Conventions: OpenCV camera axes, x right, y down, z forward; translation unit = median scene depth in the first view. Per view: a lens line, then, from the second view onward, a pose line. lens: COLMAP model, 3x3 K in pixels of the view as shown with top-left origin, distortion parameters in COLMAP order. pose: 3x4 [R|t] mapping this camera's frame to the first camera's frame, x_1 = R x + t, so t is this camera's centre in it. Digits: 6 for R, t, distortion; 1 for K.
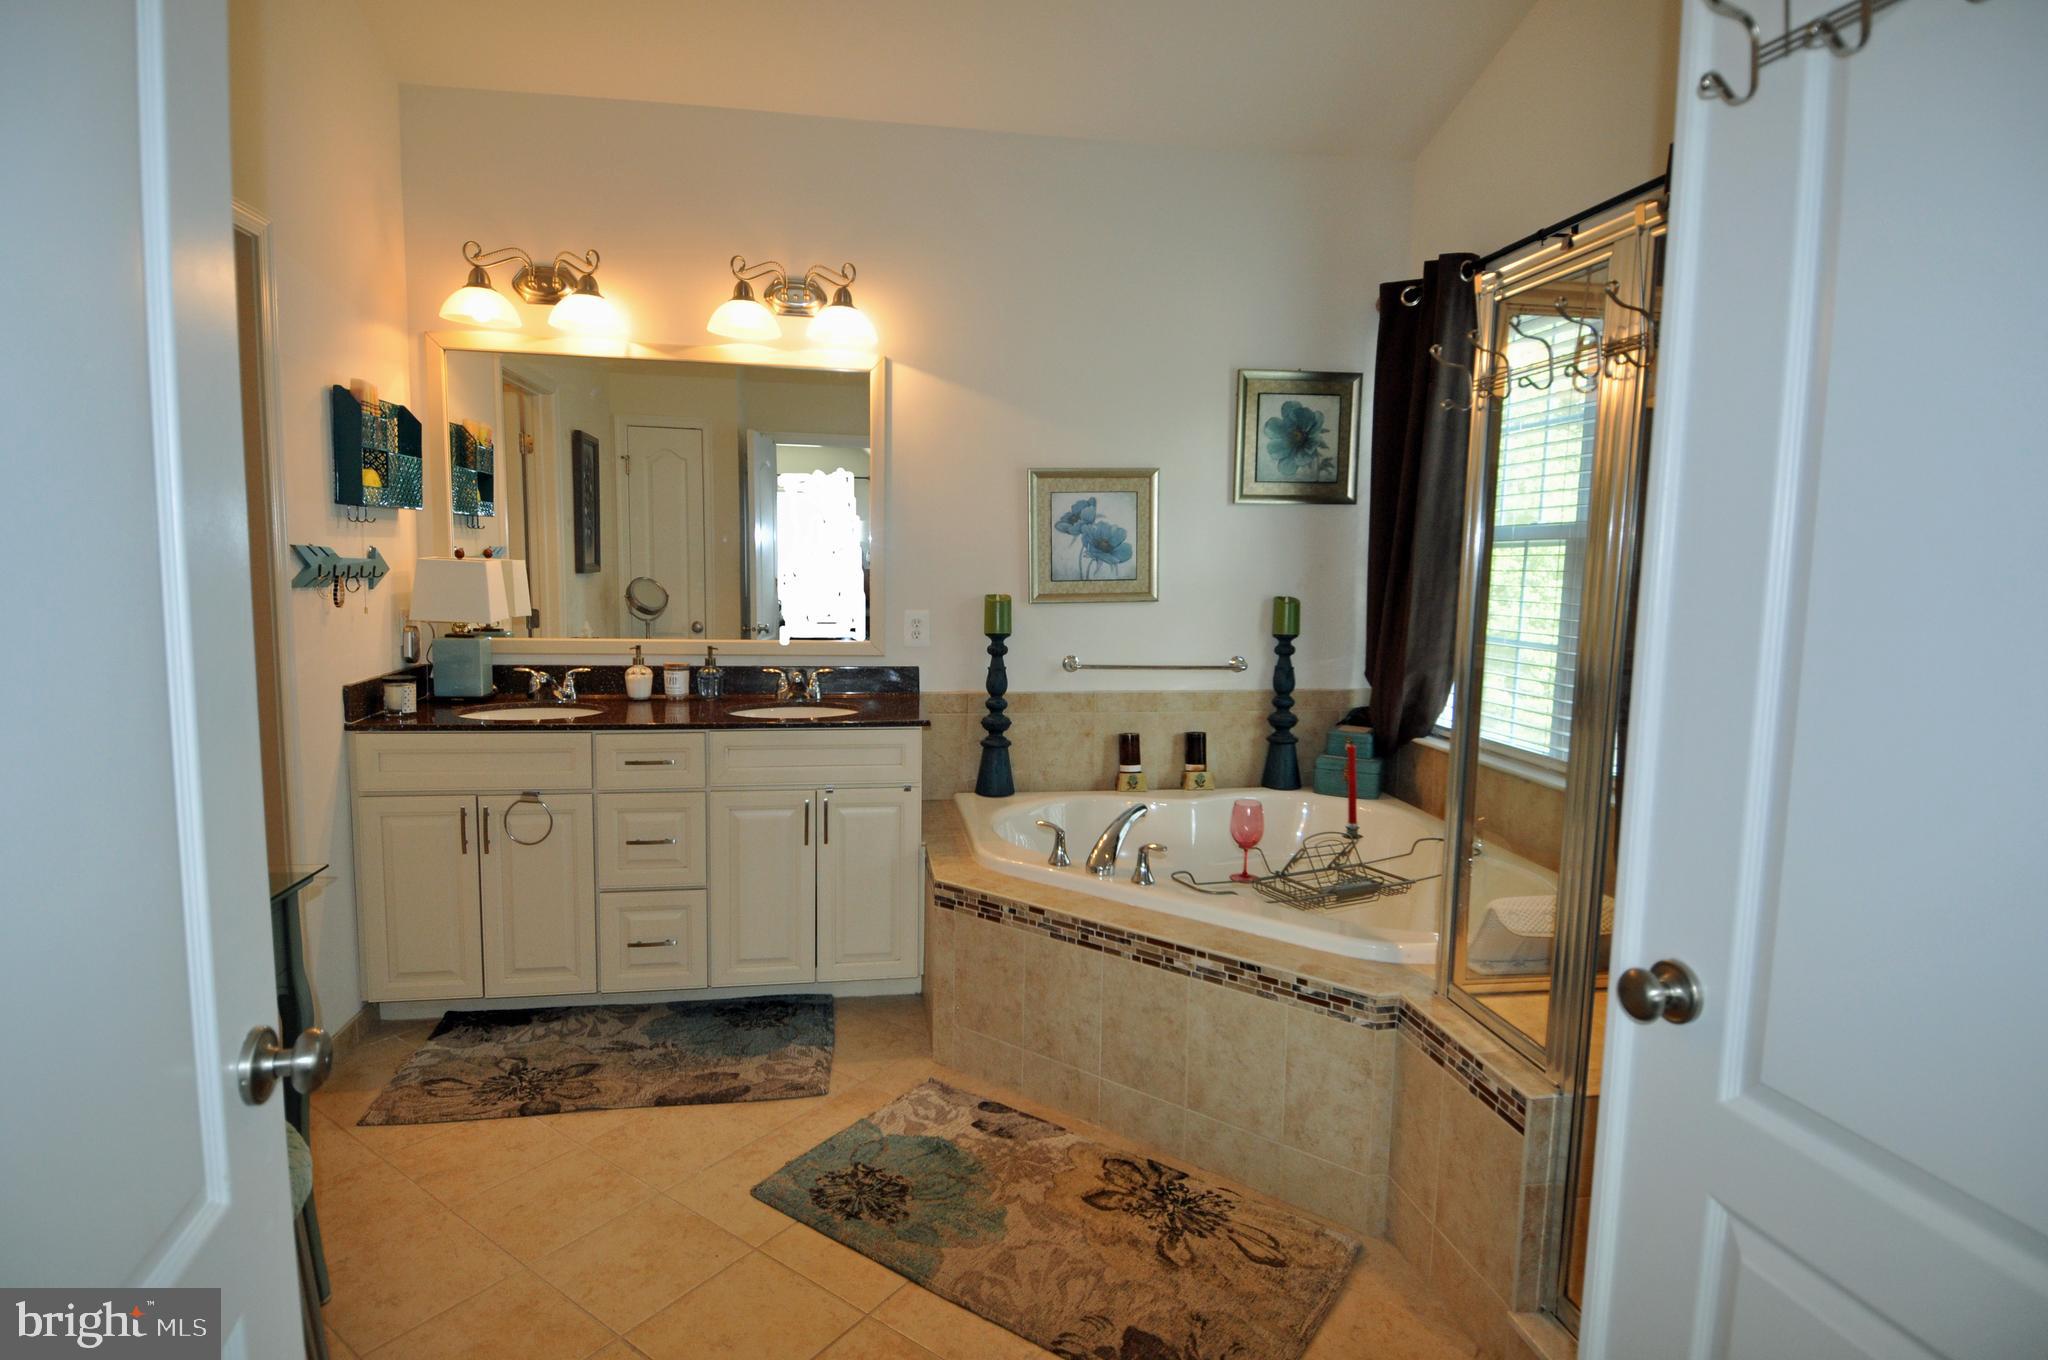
lens RADIAL K [[1062.5, 0, 1017.4], [0, 1062.5, 670.6], [0, 0, 1]] dist [0.046603, -0.047721]
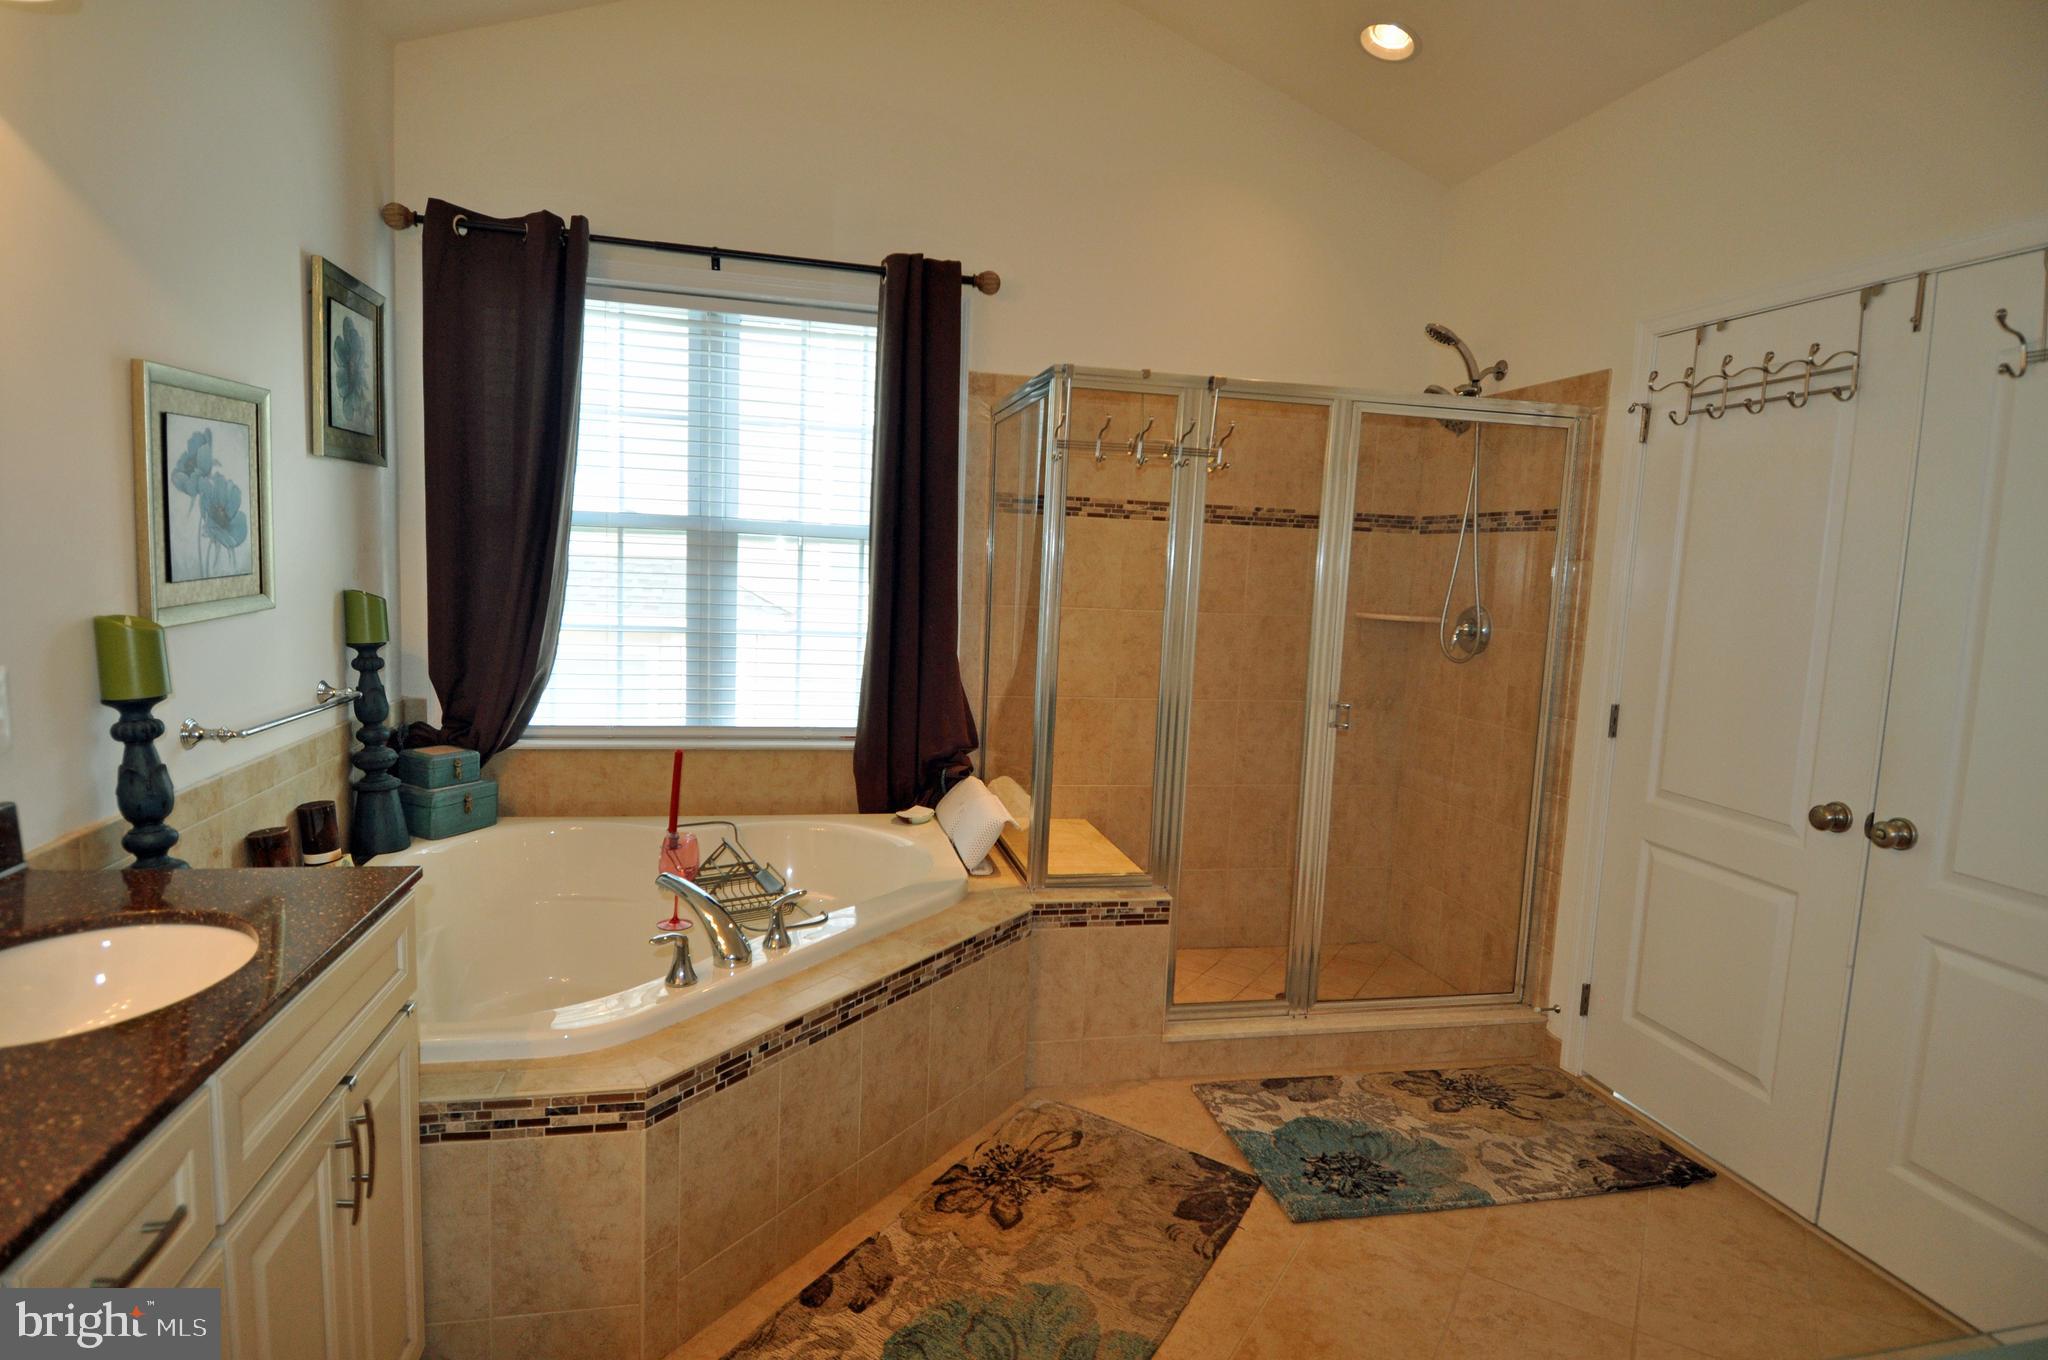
lens RADIAL K [[1062.5, 0, 1017.4], [0, 1062.5, 670.6], [0, 0, 1]] dist [0.046603, -0.047721]
pose [[-0.061383, -0.121952, 0.990636, -0.787139], [0.063125, 0.990046, 0.125791, -0.123864], [-0.996116, 0.070255, -0.053074, 0.936851]]
